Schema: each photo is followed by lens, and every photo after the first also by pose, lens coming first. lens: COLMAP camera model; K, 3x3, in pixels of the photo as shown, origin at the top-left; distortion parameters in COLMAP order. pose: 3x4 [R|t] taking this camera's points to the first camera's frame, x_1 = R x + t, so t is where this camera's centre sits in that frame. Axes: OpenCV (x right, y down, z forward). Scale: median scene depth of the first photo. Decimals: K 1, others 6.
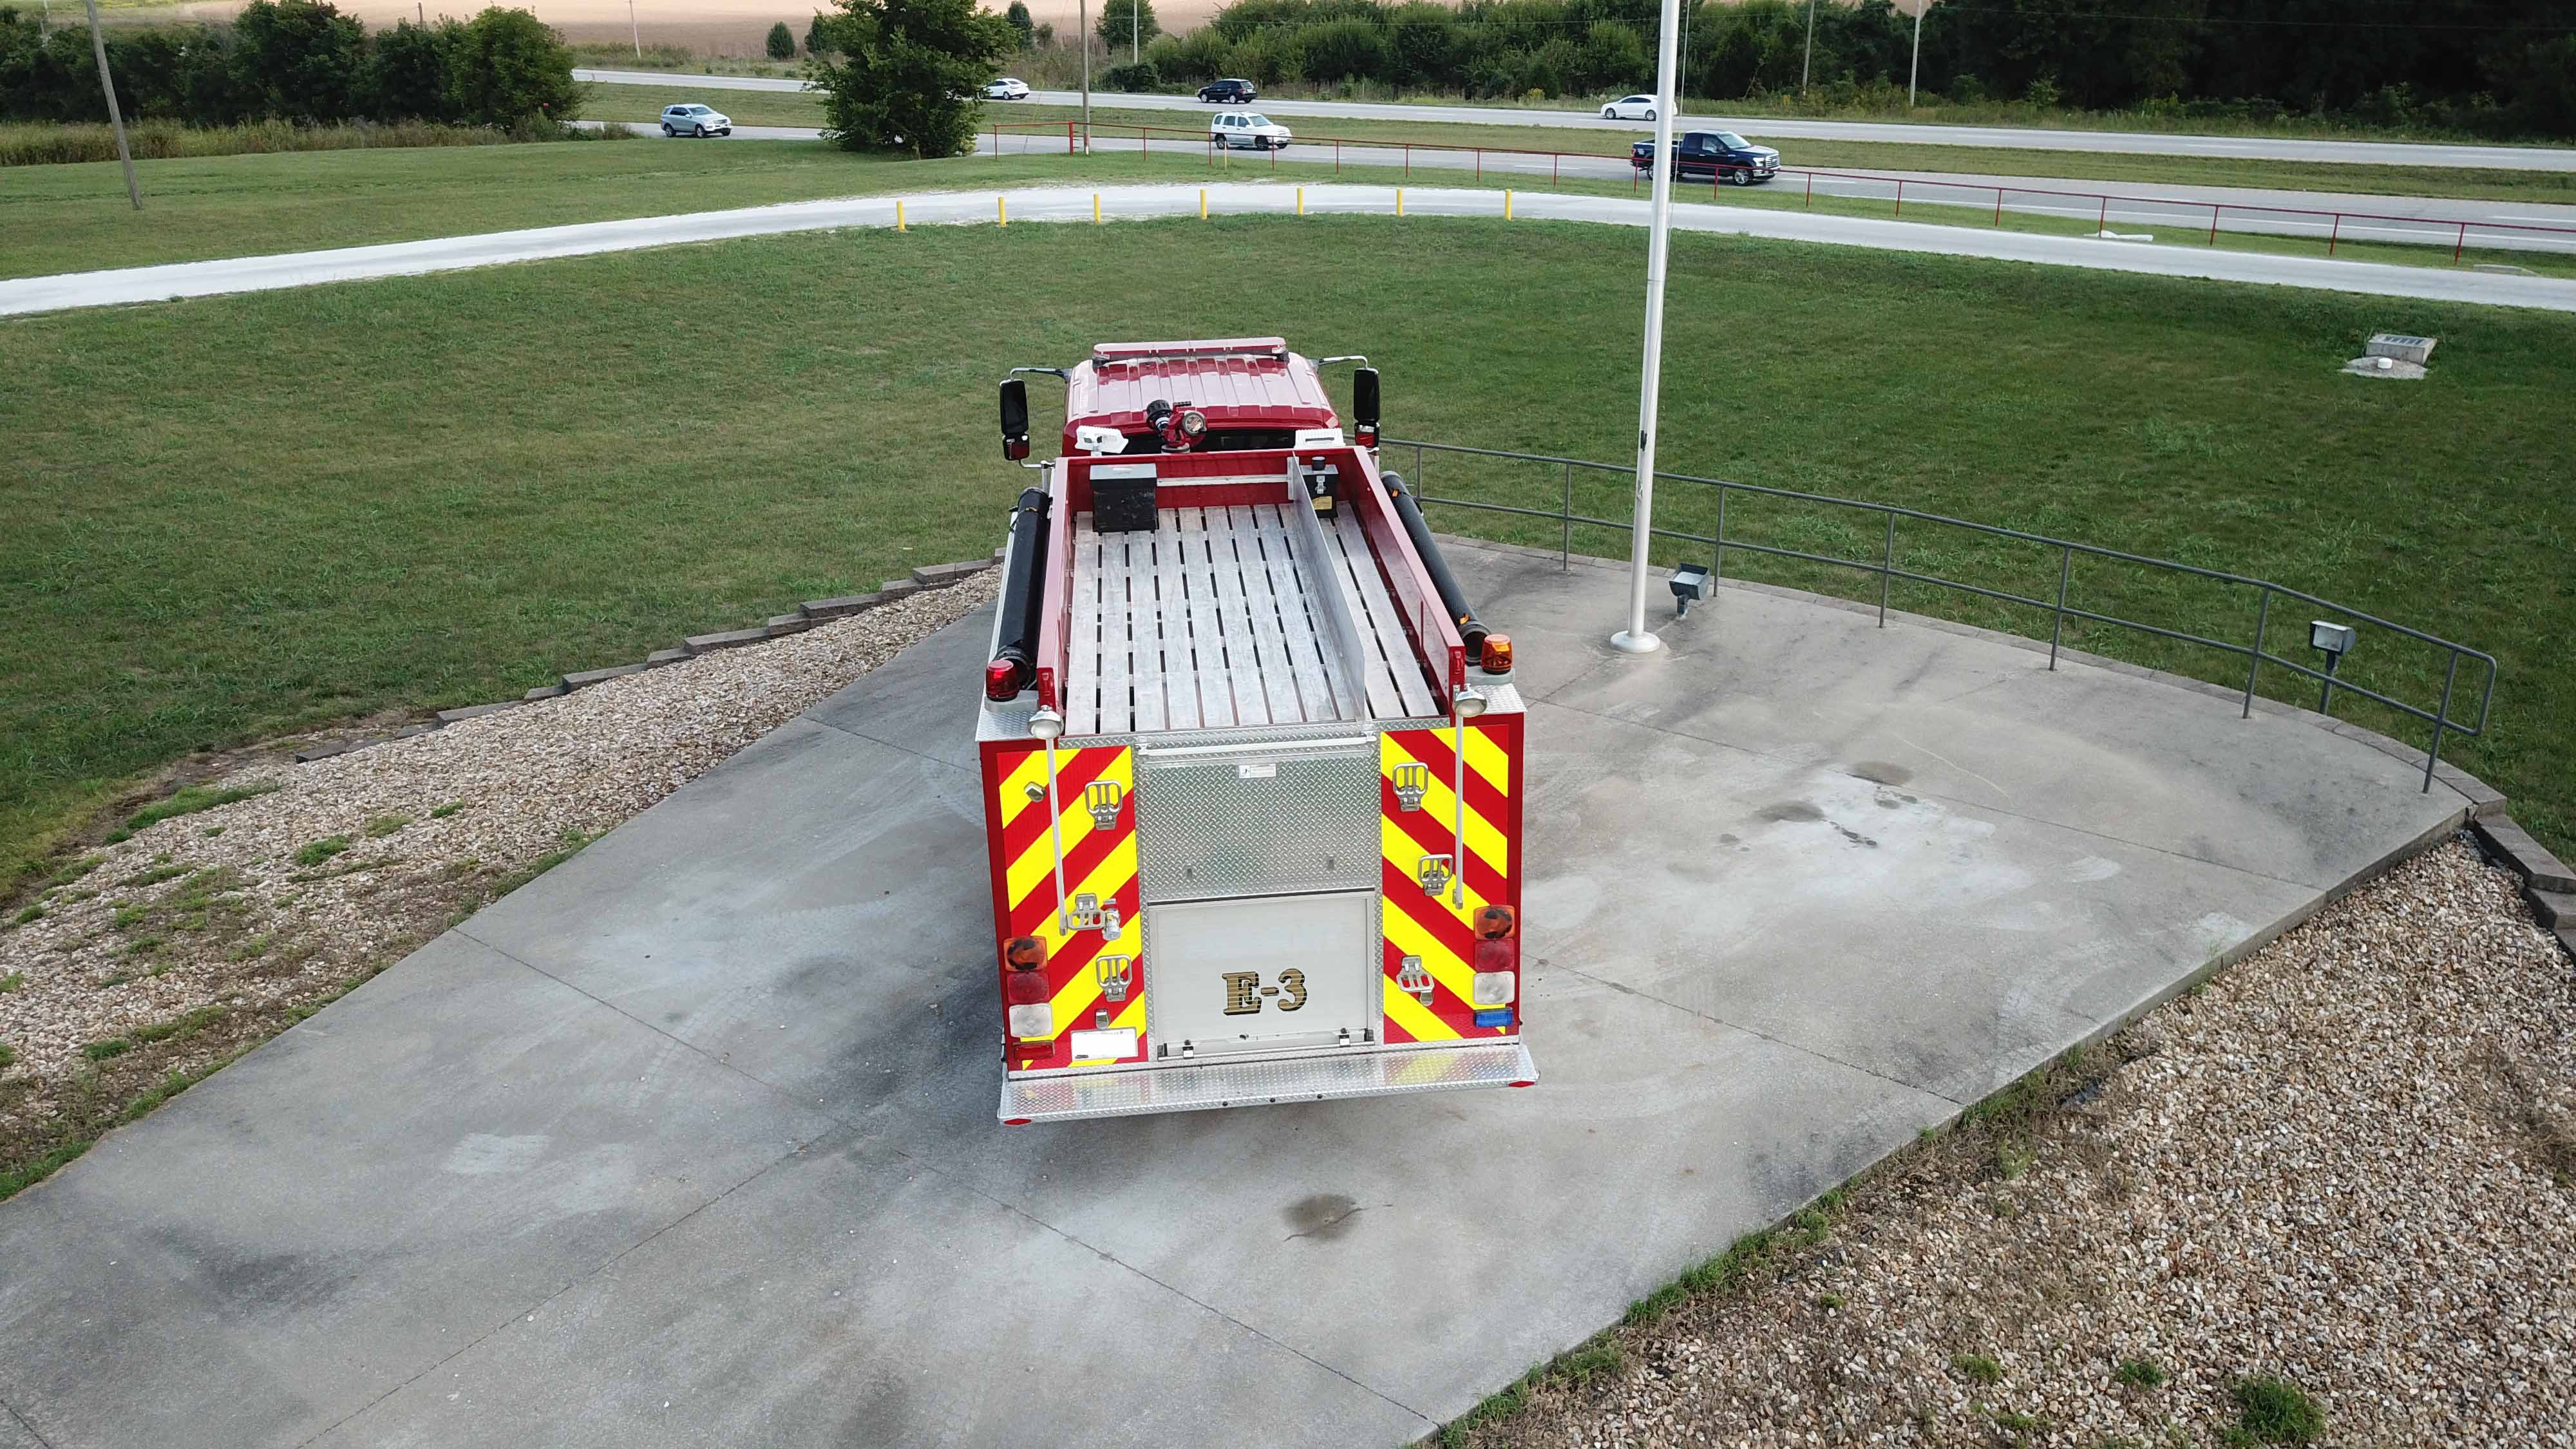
lens RADIAL K [[1962.7, 0, 1288.0], [0, 1962.7, 724.5], [0, 0, 1]] dist [-0.005506, 0.000991]
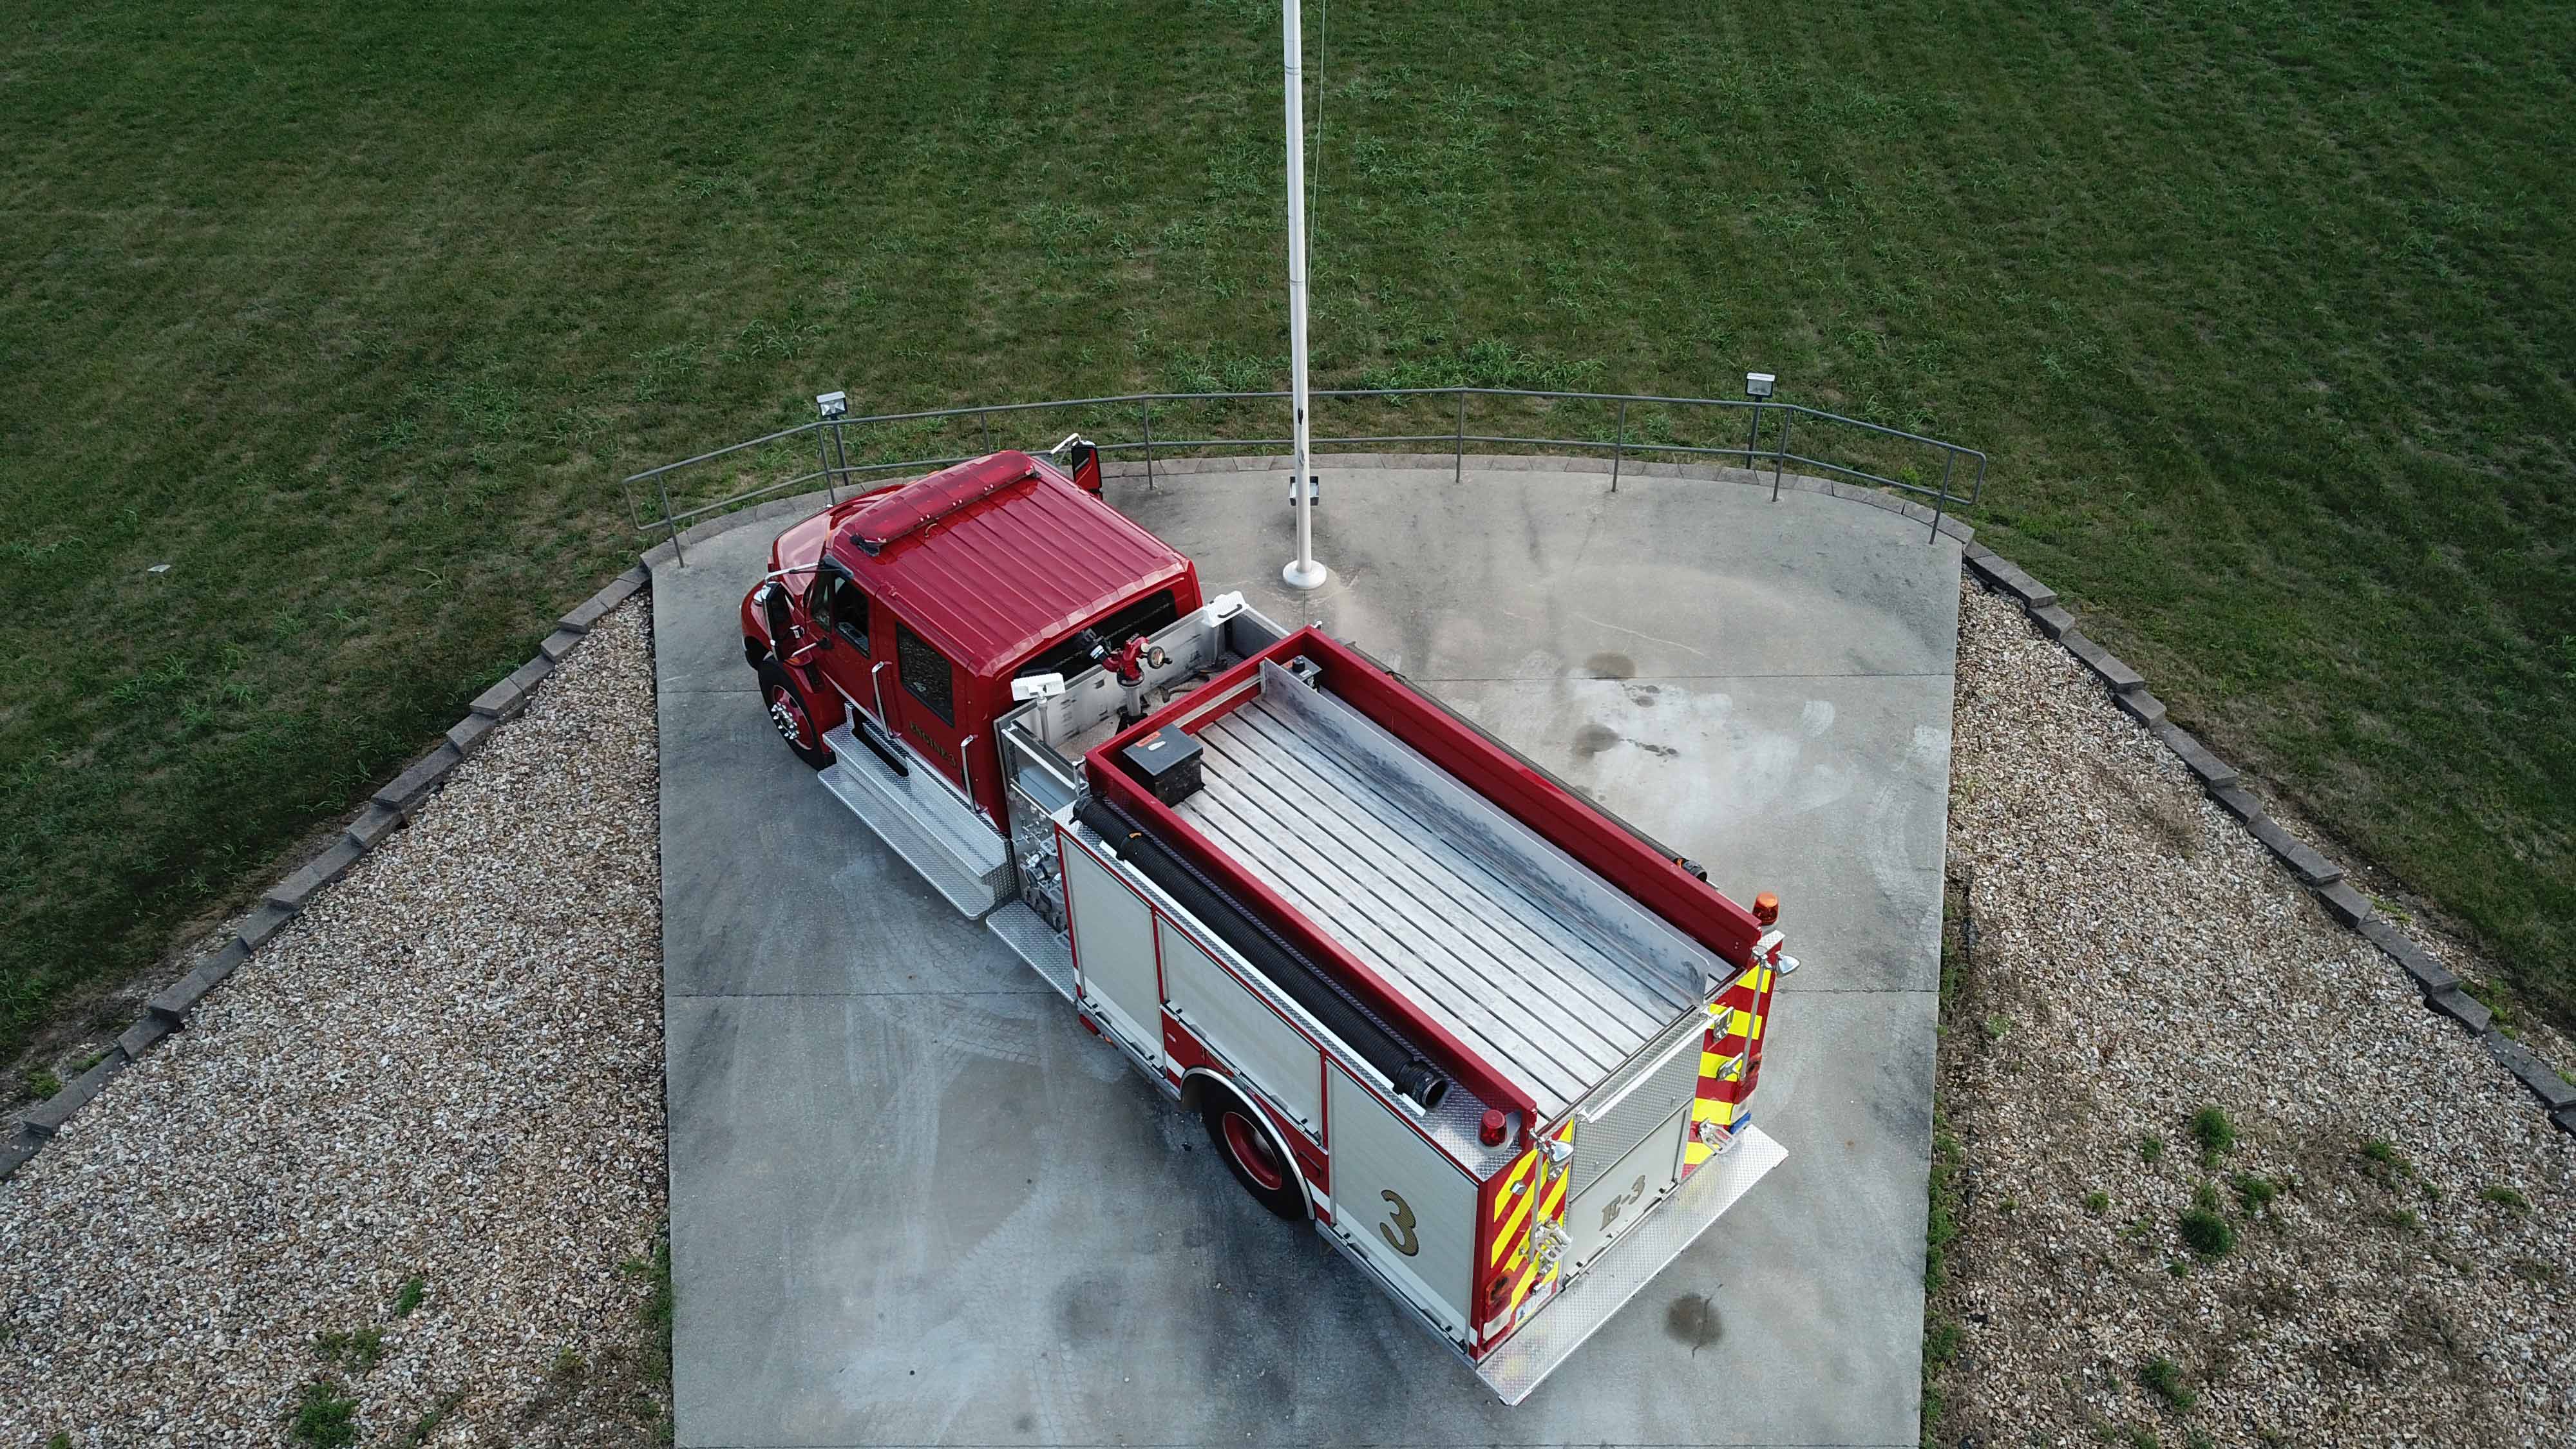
lens RADIAL K [[1951.4, 0, 1288.0], [0, 1951.4, 724.5], [0, 0, 1]] dist [-0.003990, -0.001962]
pose [[0.799049, -0.393815, 0.454346, -0.471658], [0.234261, 0.899844, 0.367971, -0.484081], [-0.553753, -0.187591, 0.811275, 0.128197]]
